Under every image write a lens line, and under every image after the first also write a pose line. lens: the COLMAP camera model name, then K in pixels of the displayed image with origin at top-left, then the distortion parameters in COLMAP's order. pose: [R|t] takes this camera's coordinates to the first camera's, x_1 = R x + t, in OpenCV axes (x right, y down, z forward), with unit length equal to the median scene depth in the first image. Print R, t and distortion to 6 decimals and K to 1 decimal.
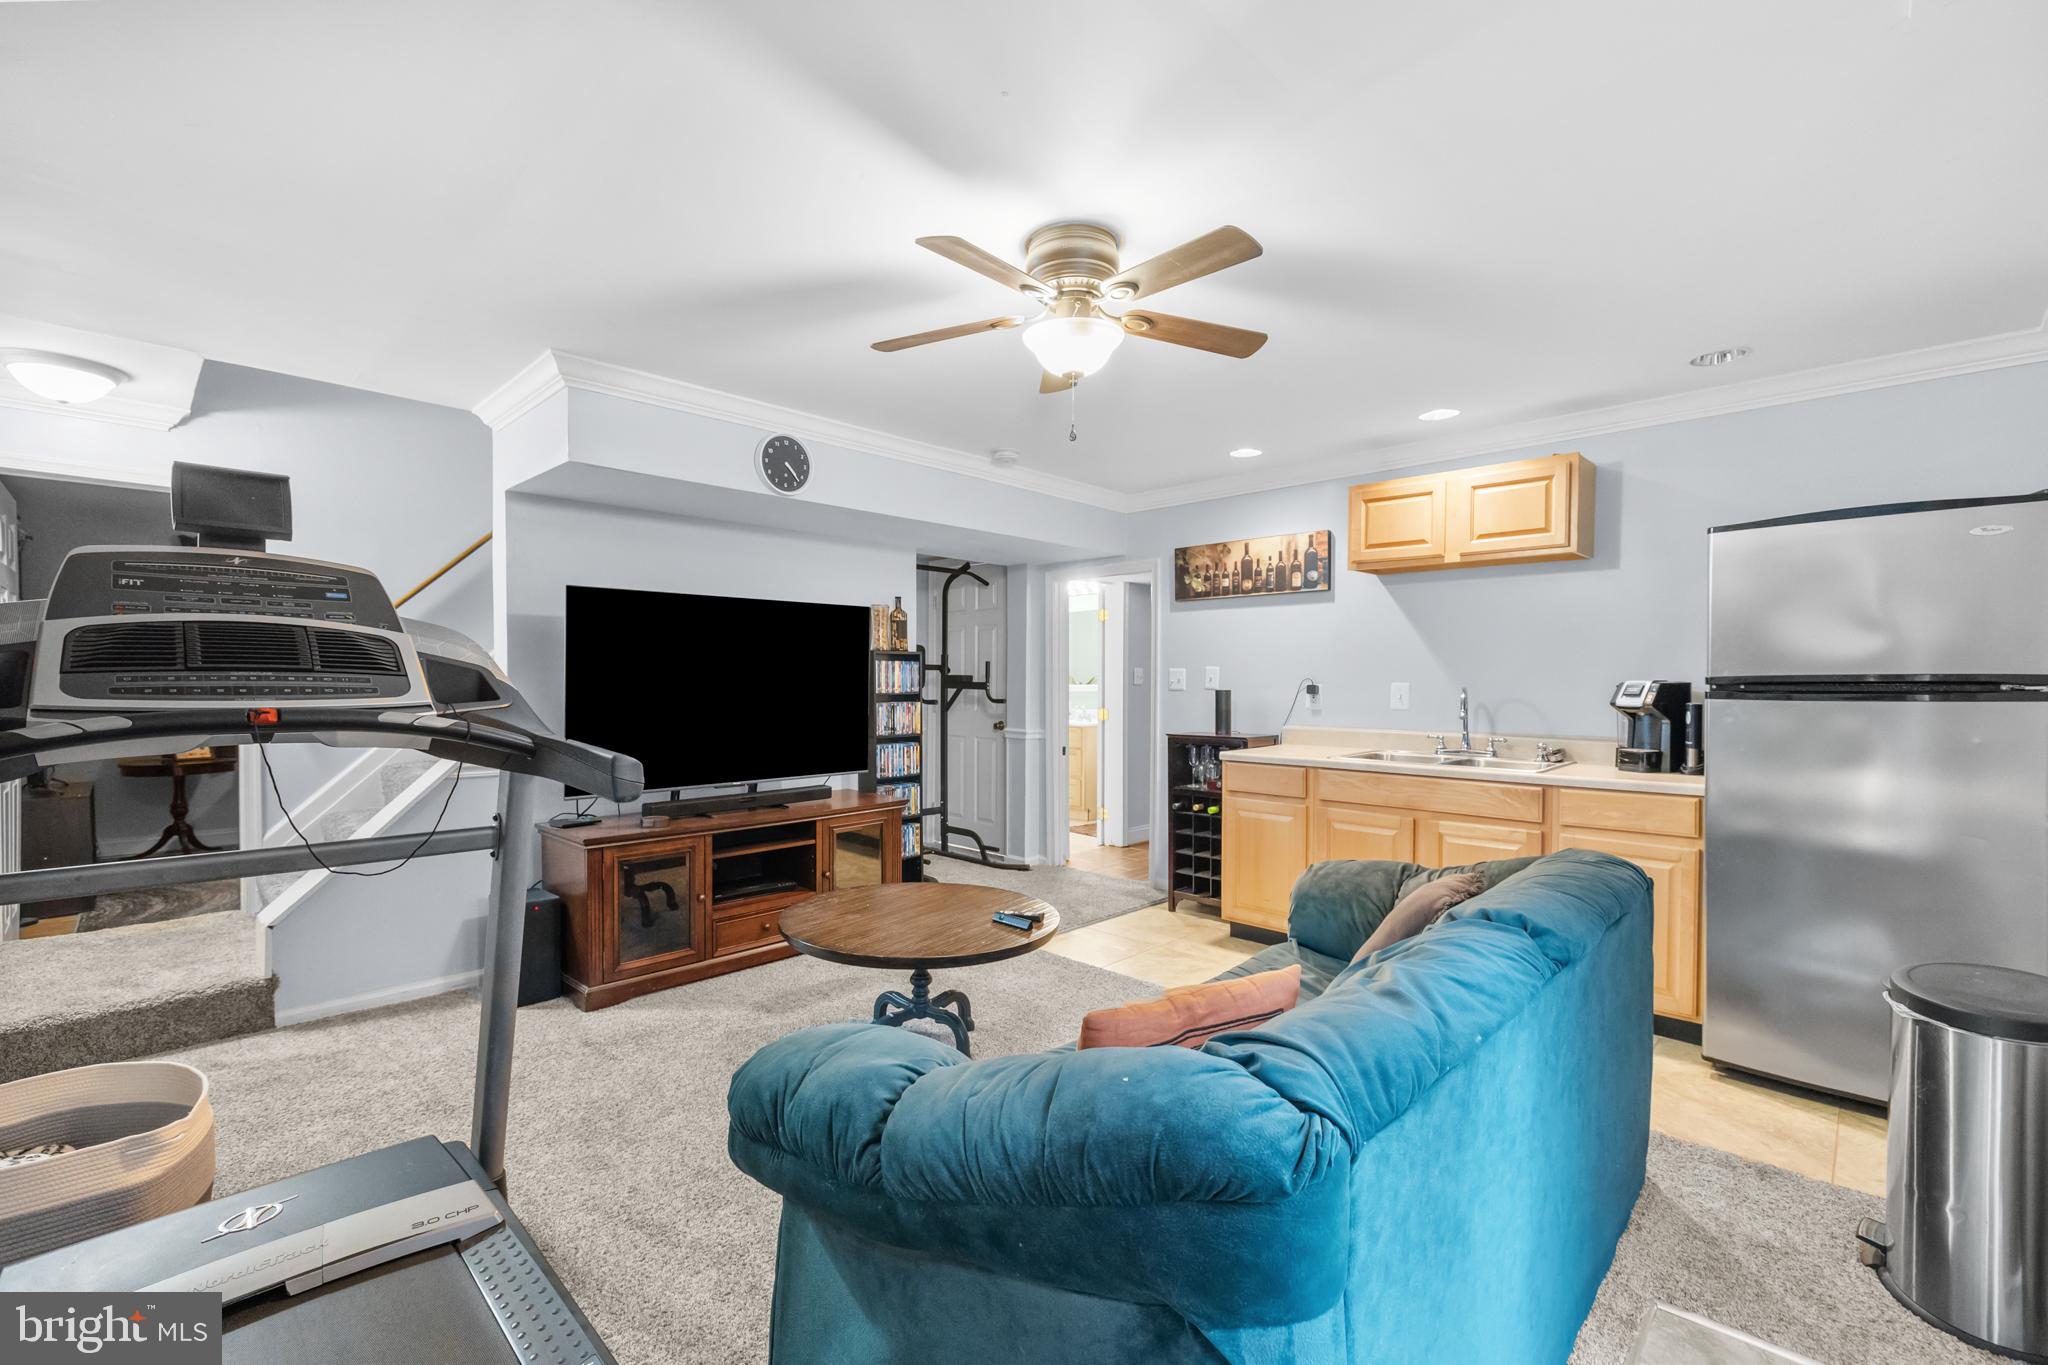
lens RADIAL K [[884.5, 0, 1019.7], [0, 884.5, 681.7], [0, 0, 1]] dist [0.003280, 0.000234]
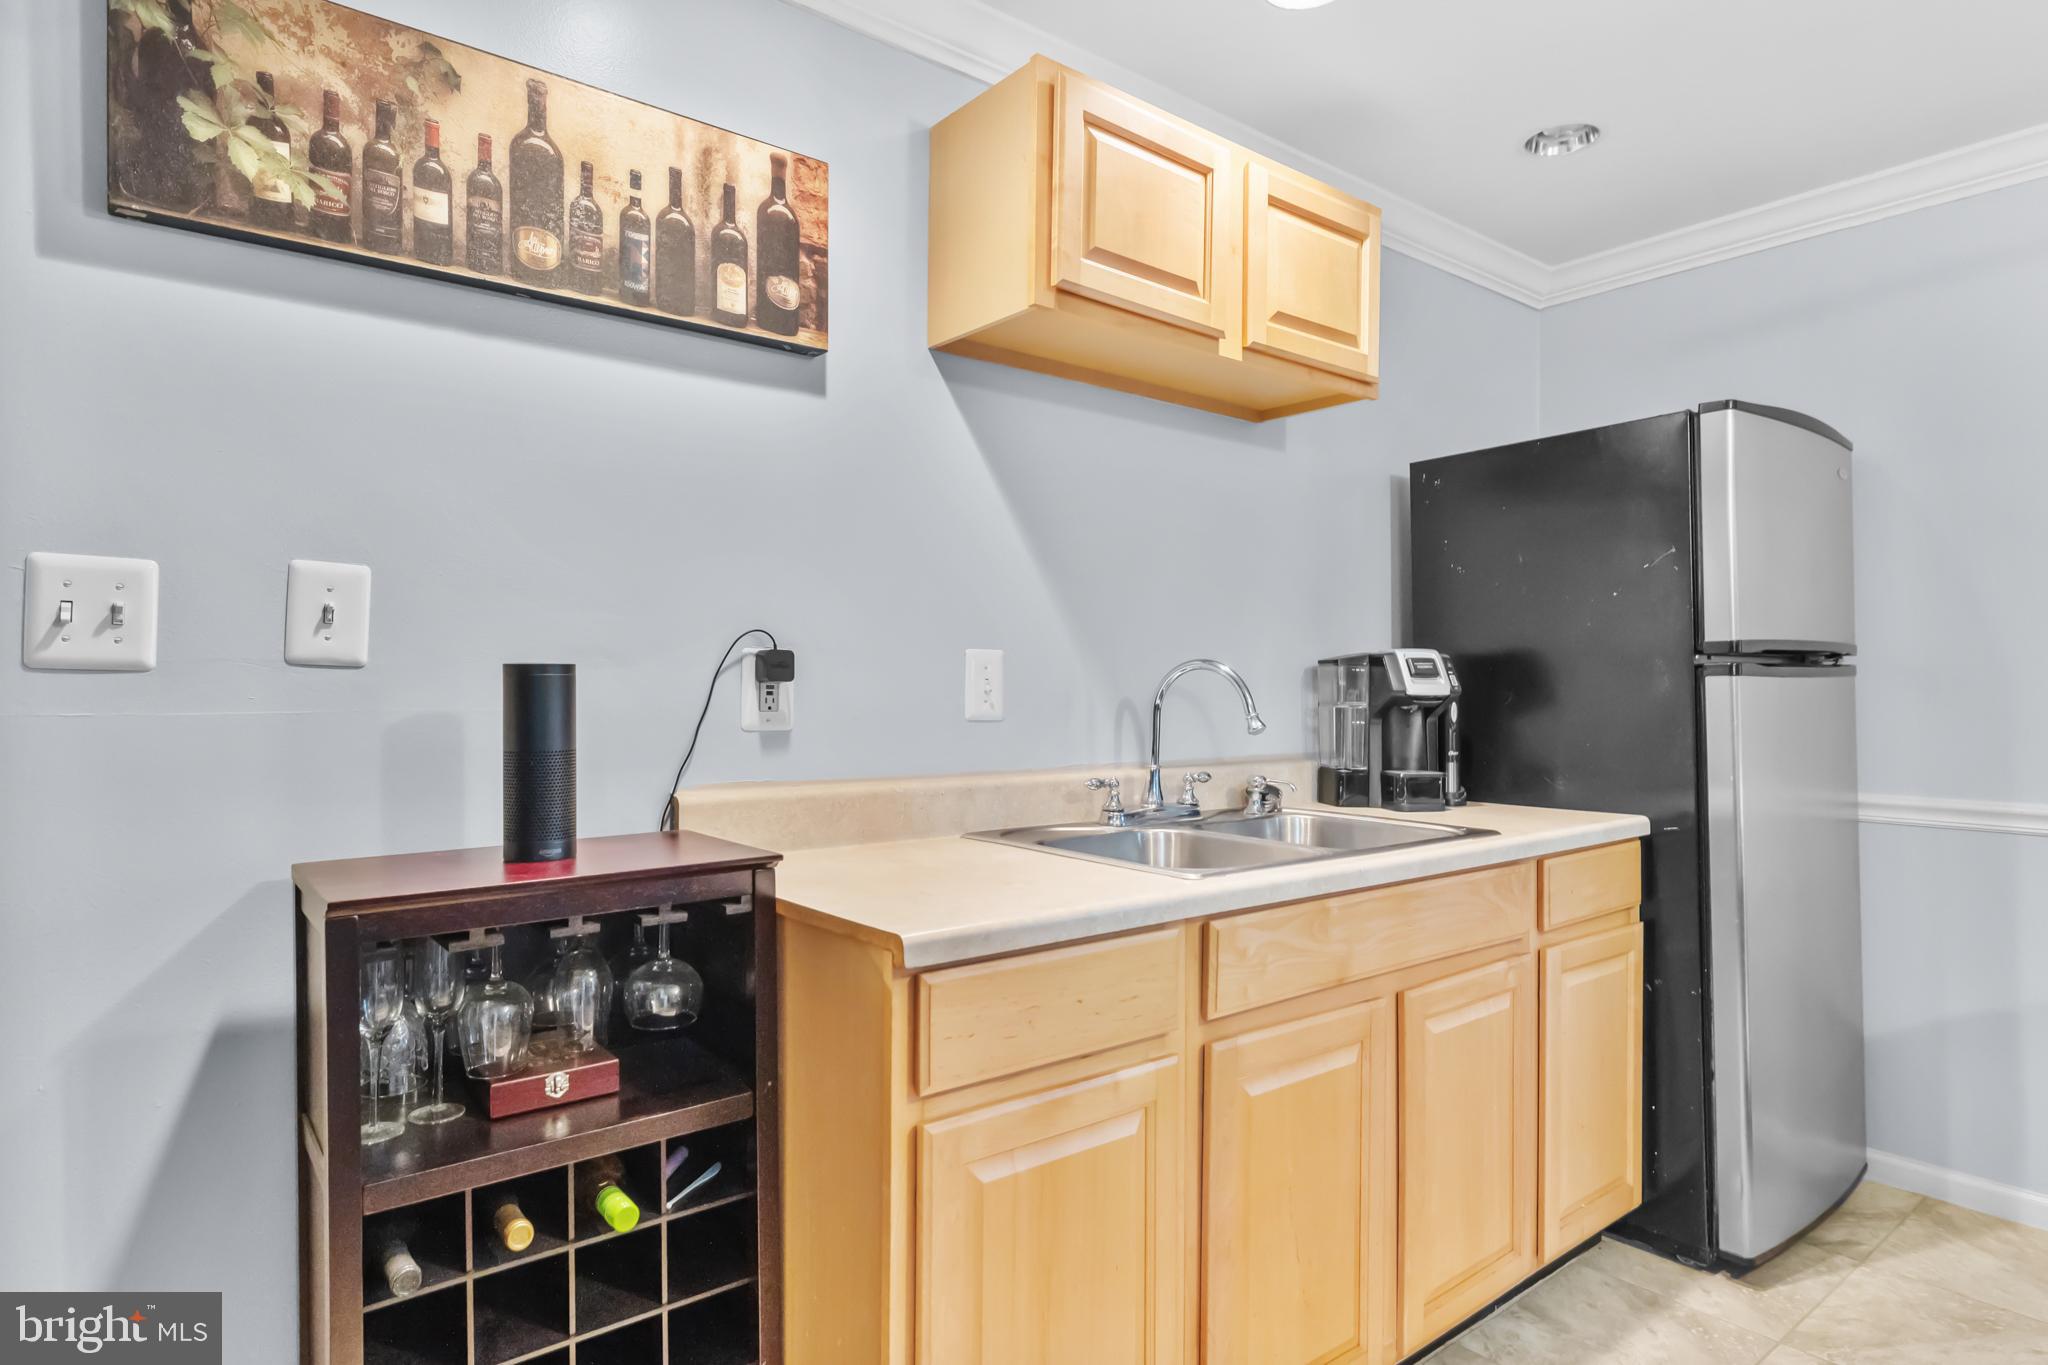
lens RADIAL K [[1133.4, 0, 1022.6], [0, 1133.4, 676.1], [0, 0, 1]] dist [-0.012061, -0.000091]
pose [[0.128507, 0.008710, 0.991670, -0.037555], [0.005729, 0.999938, -0.009526, 0.014165], [-0.991692, 0.006905, 0.128449, 0.759811]]
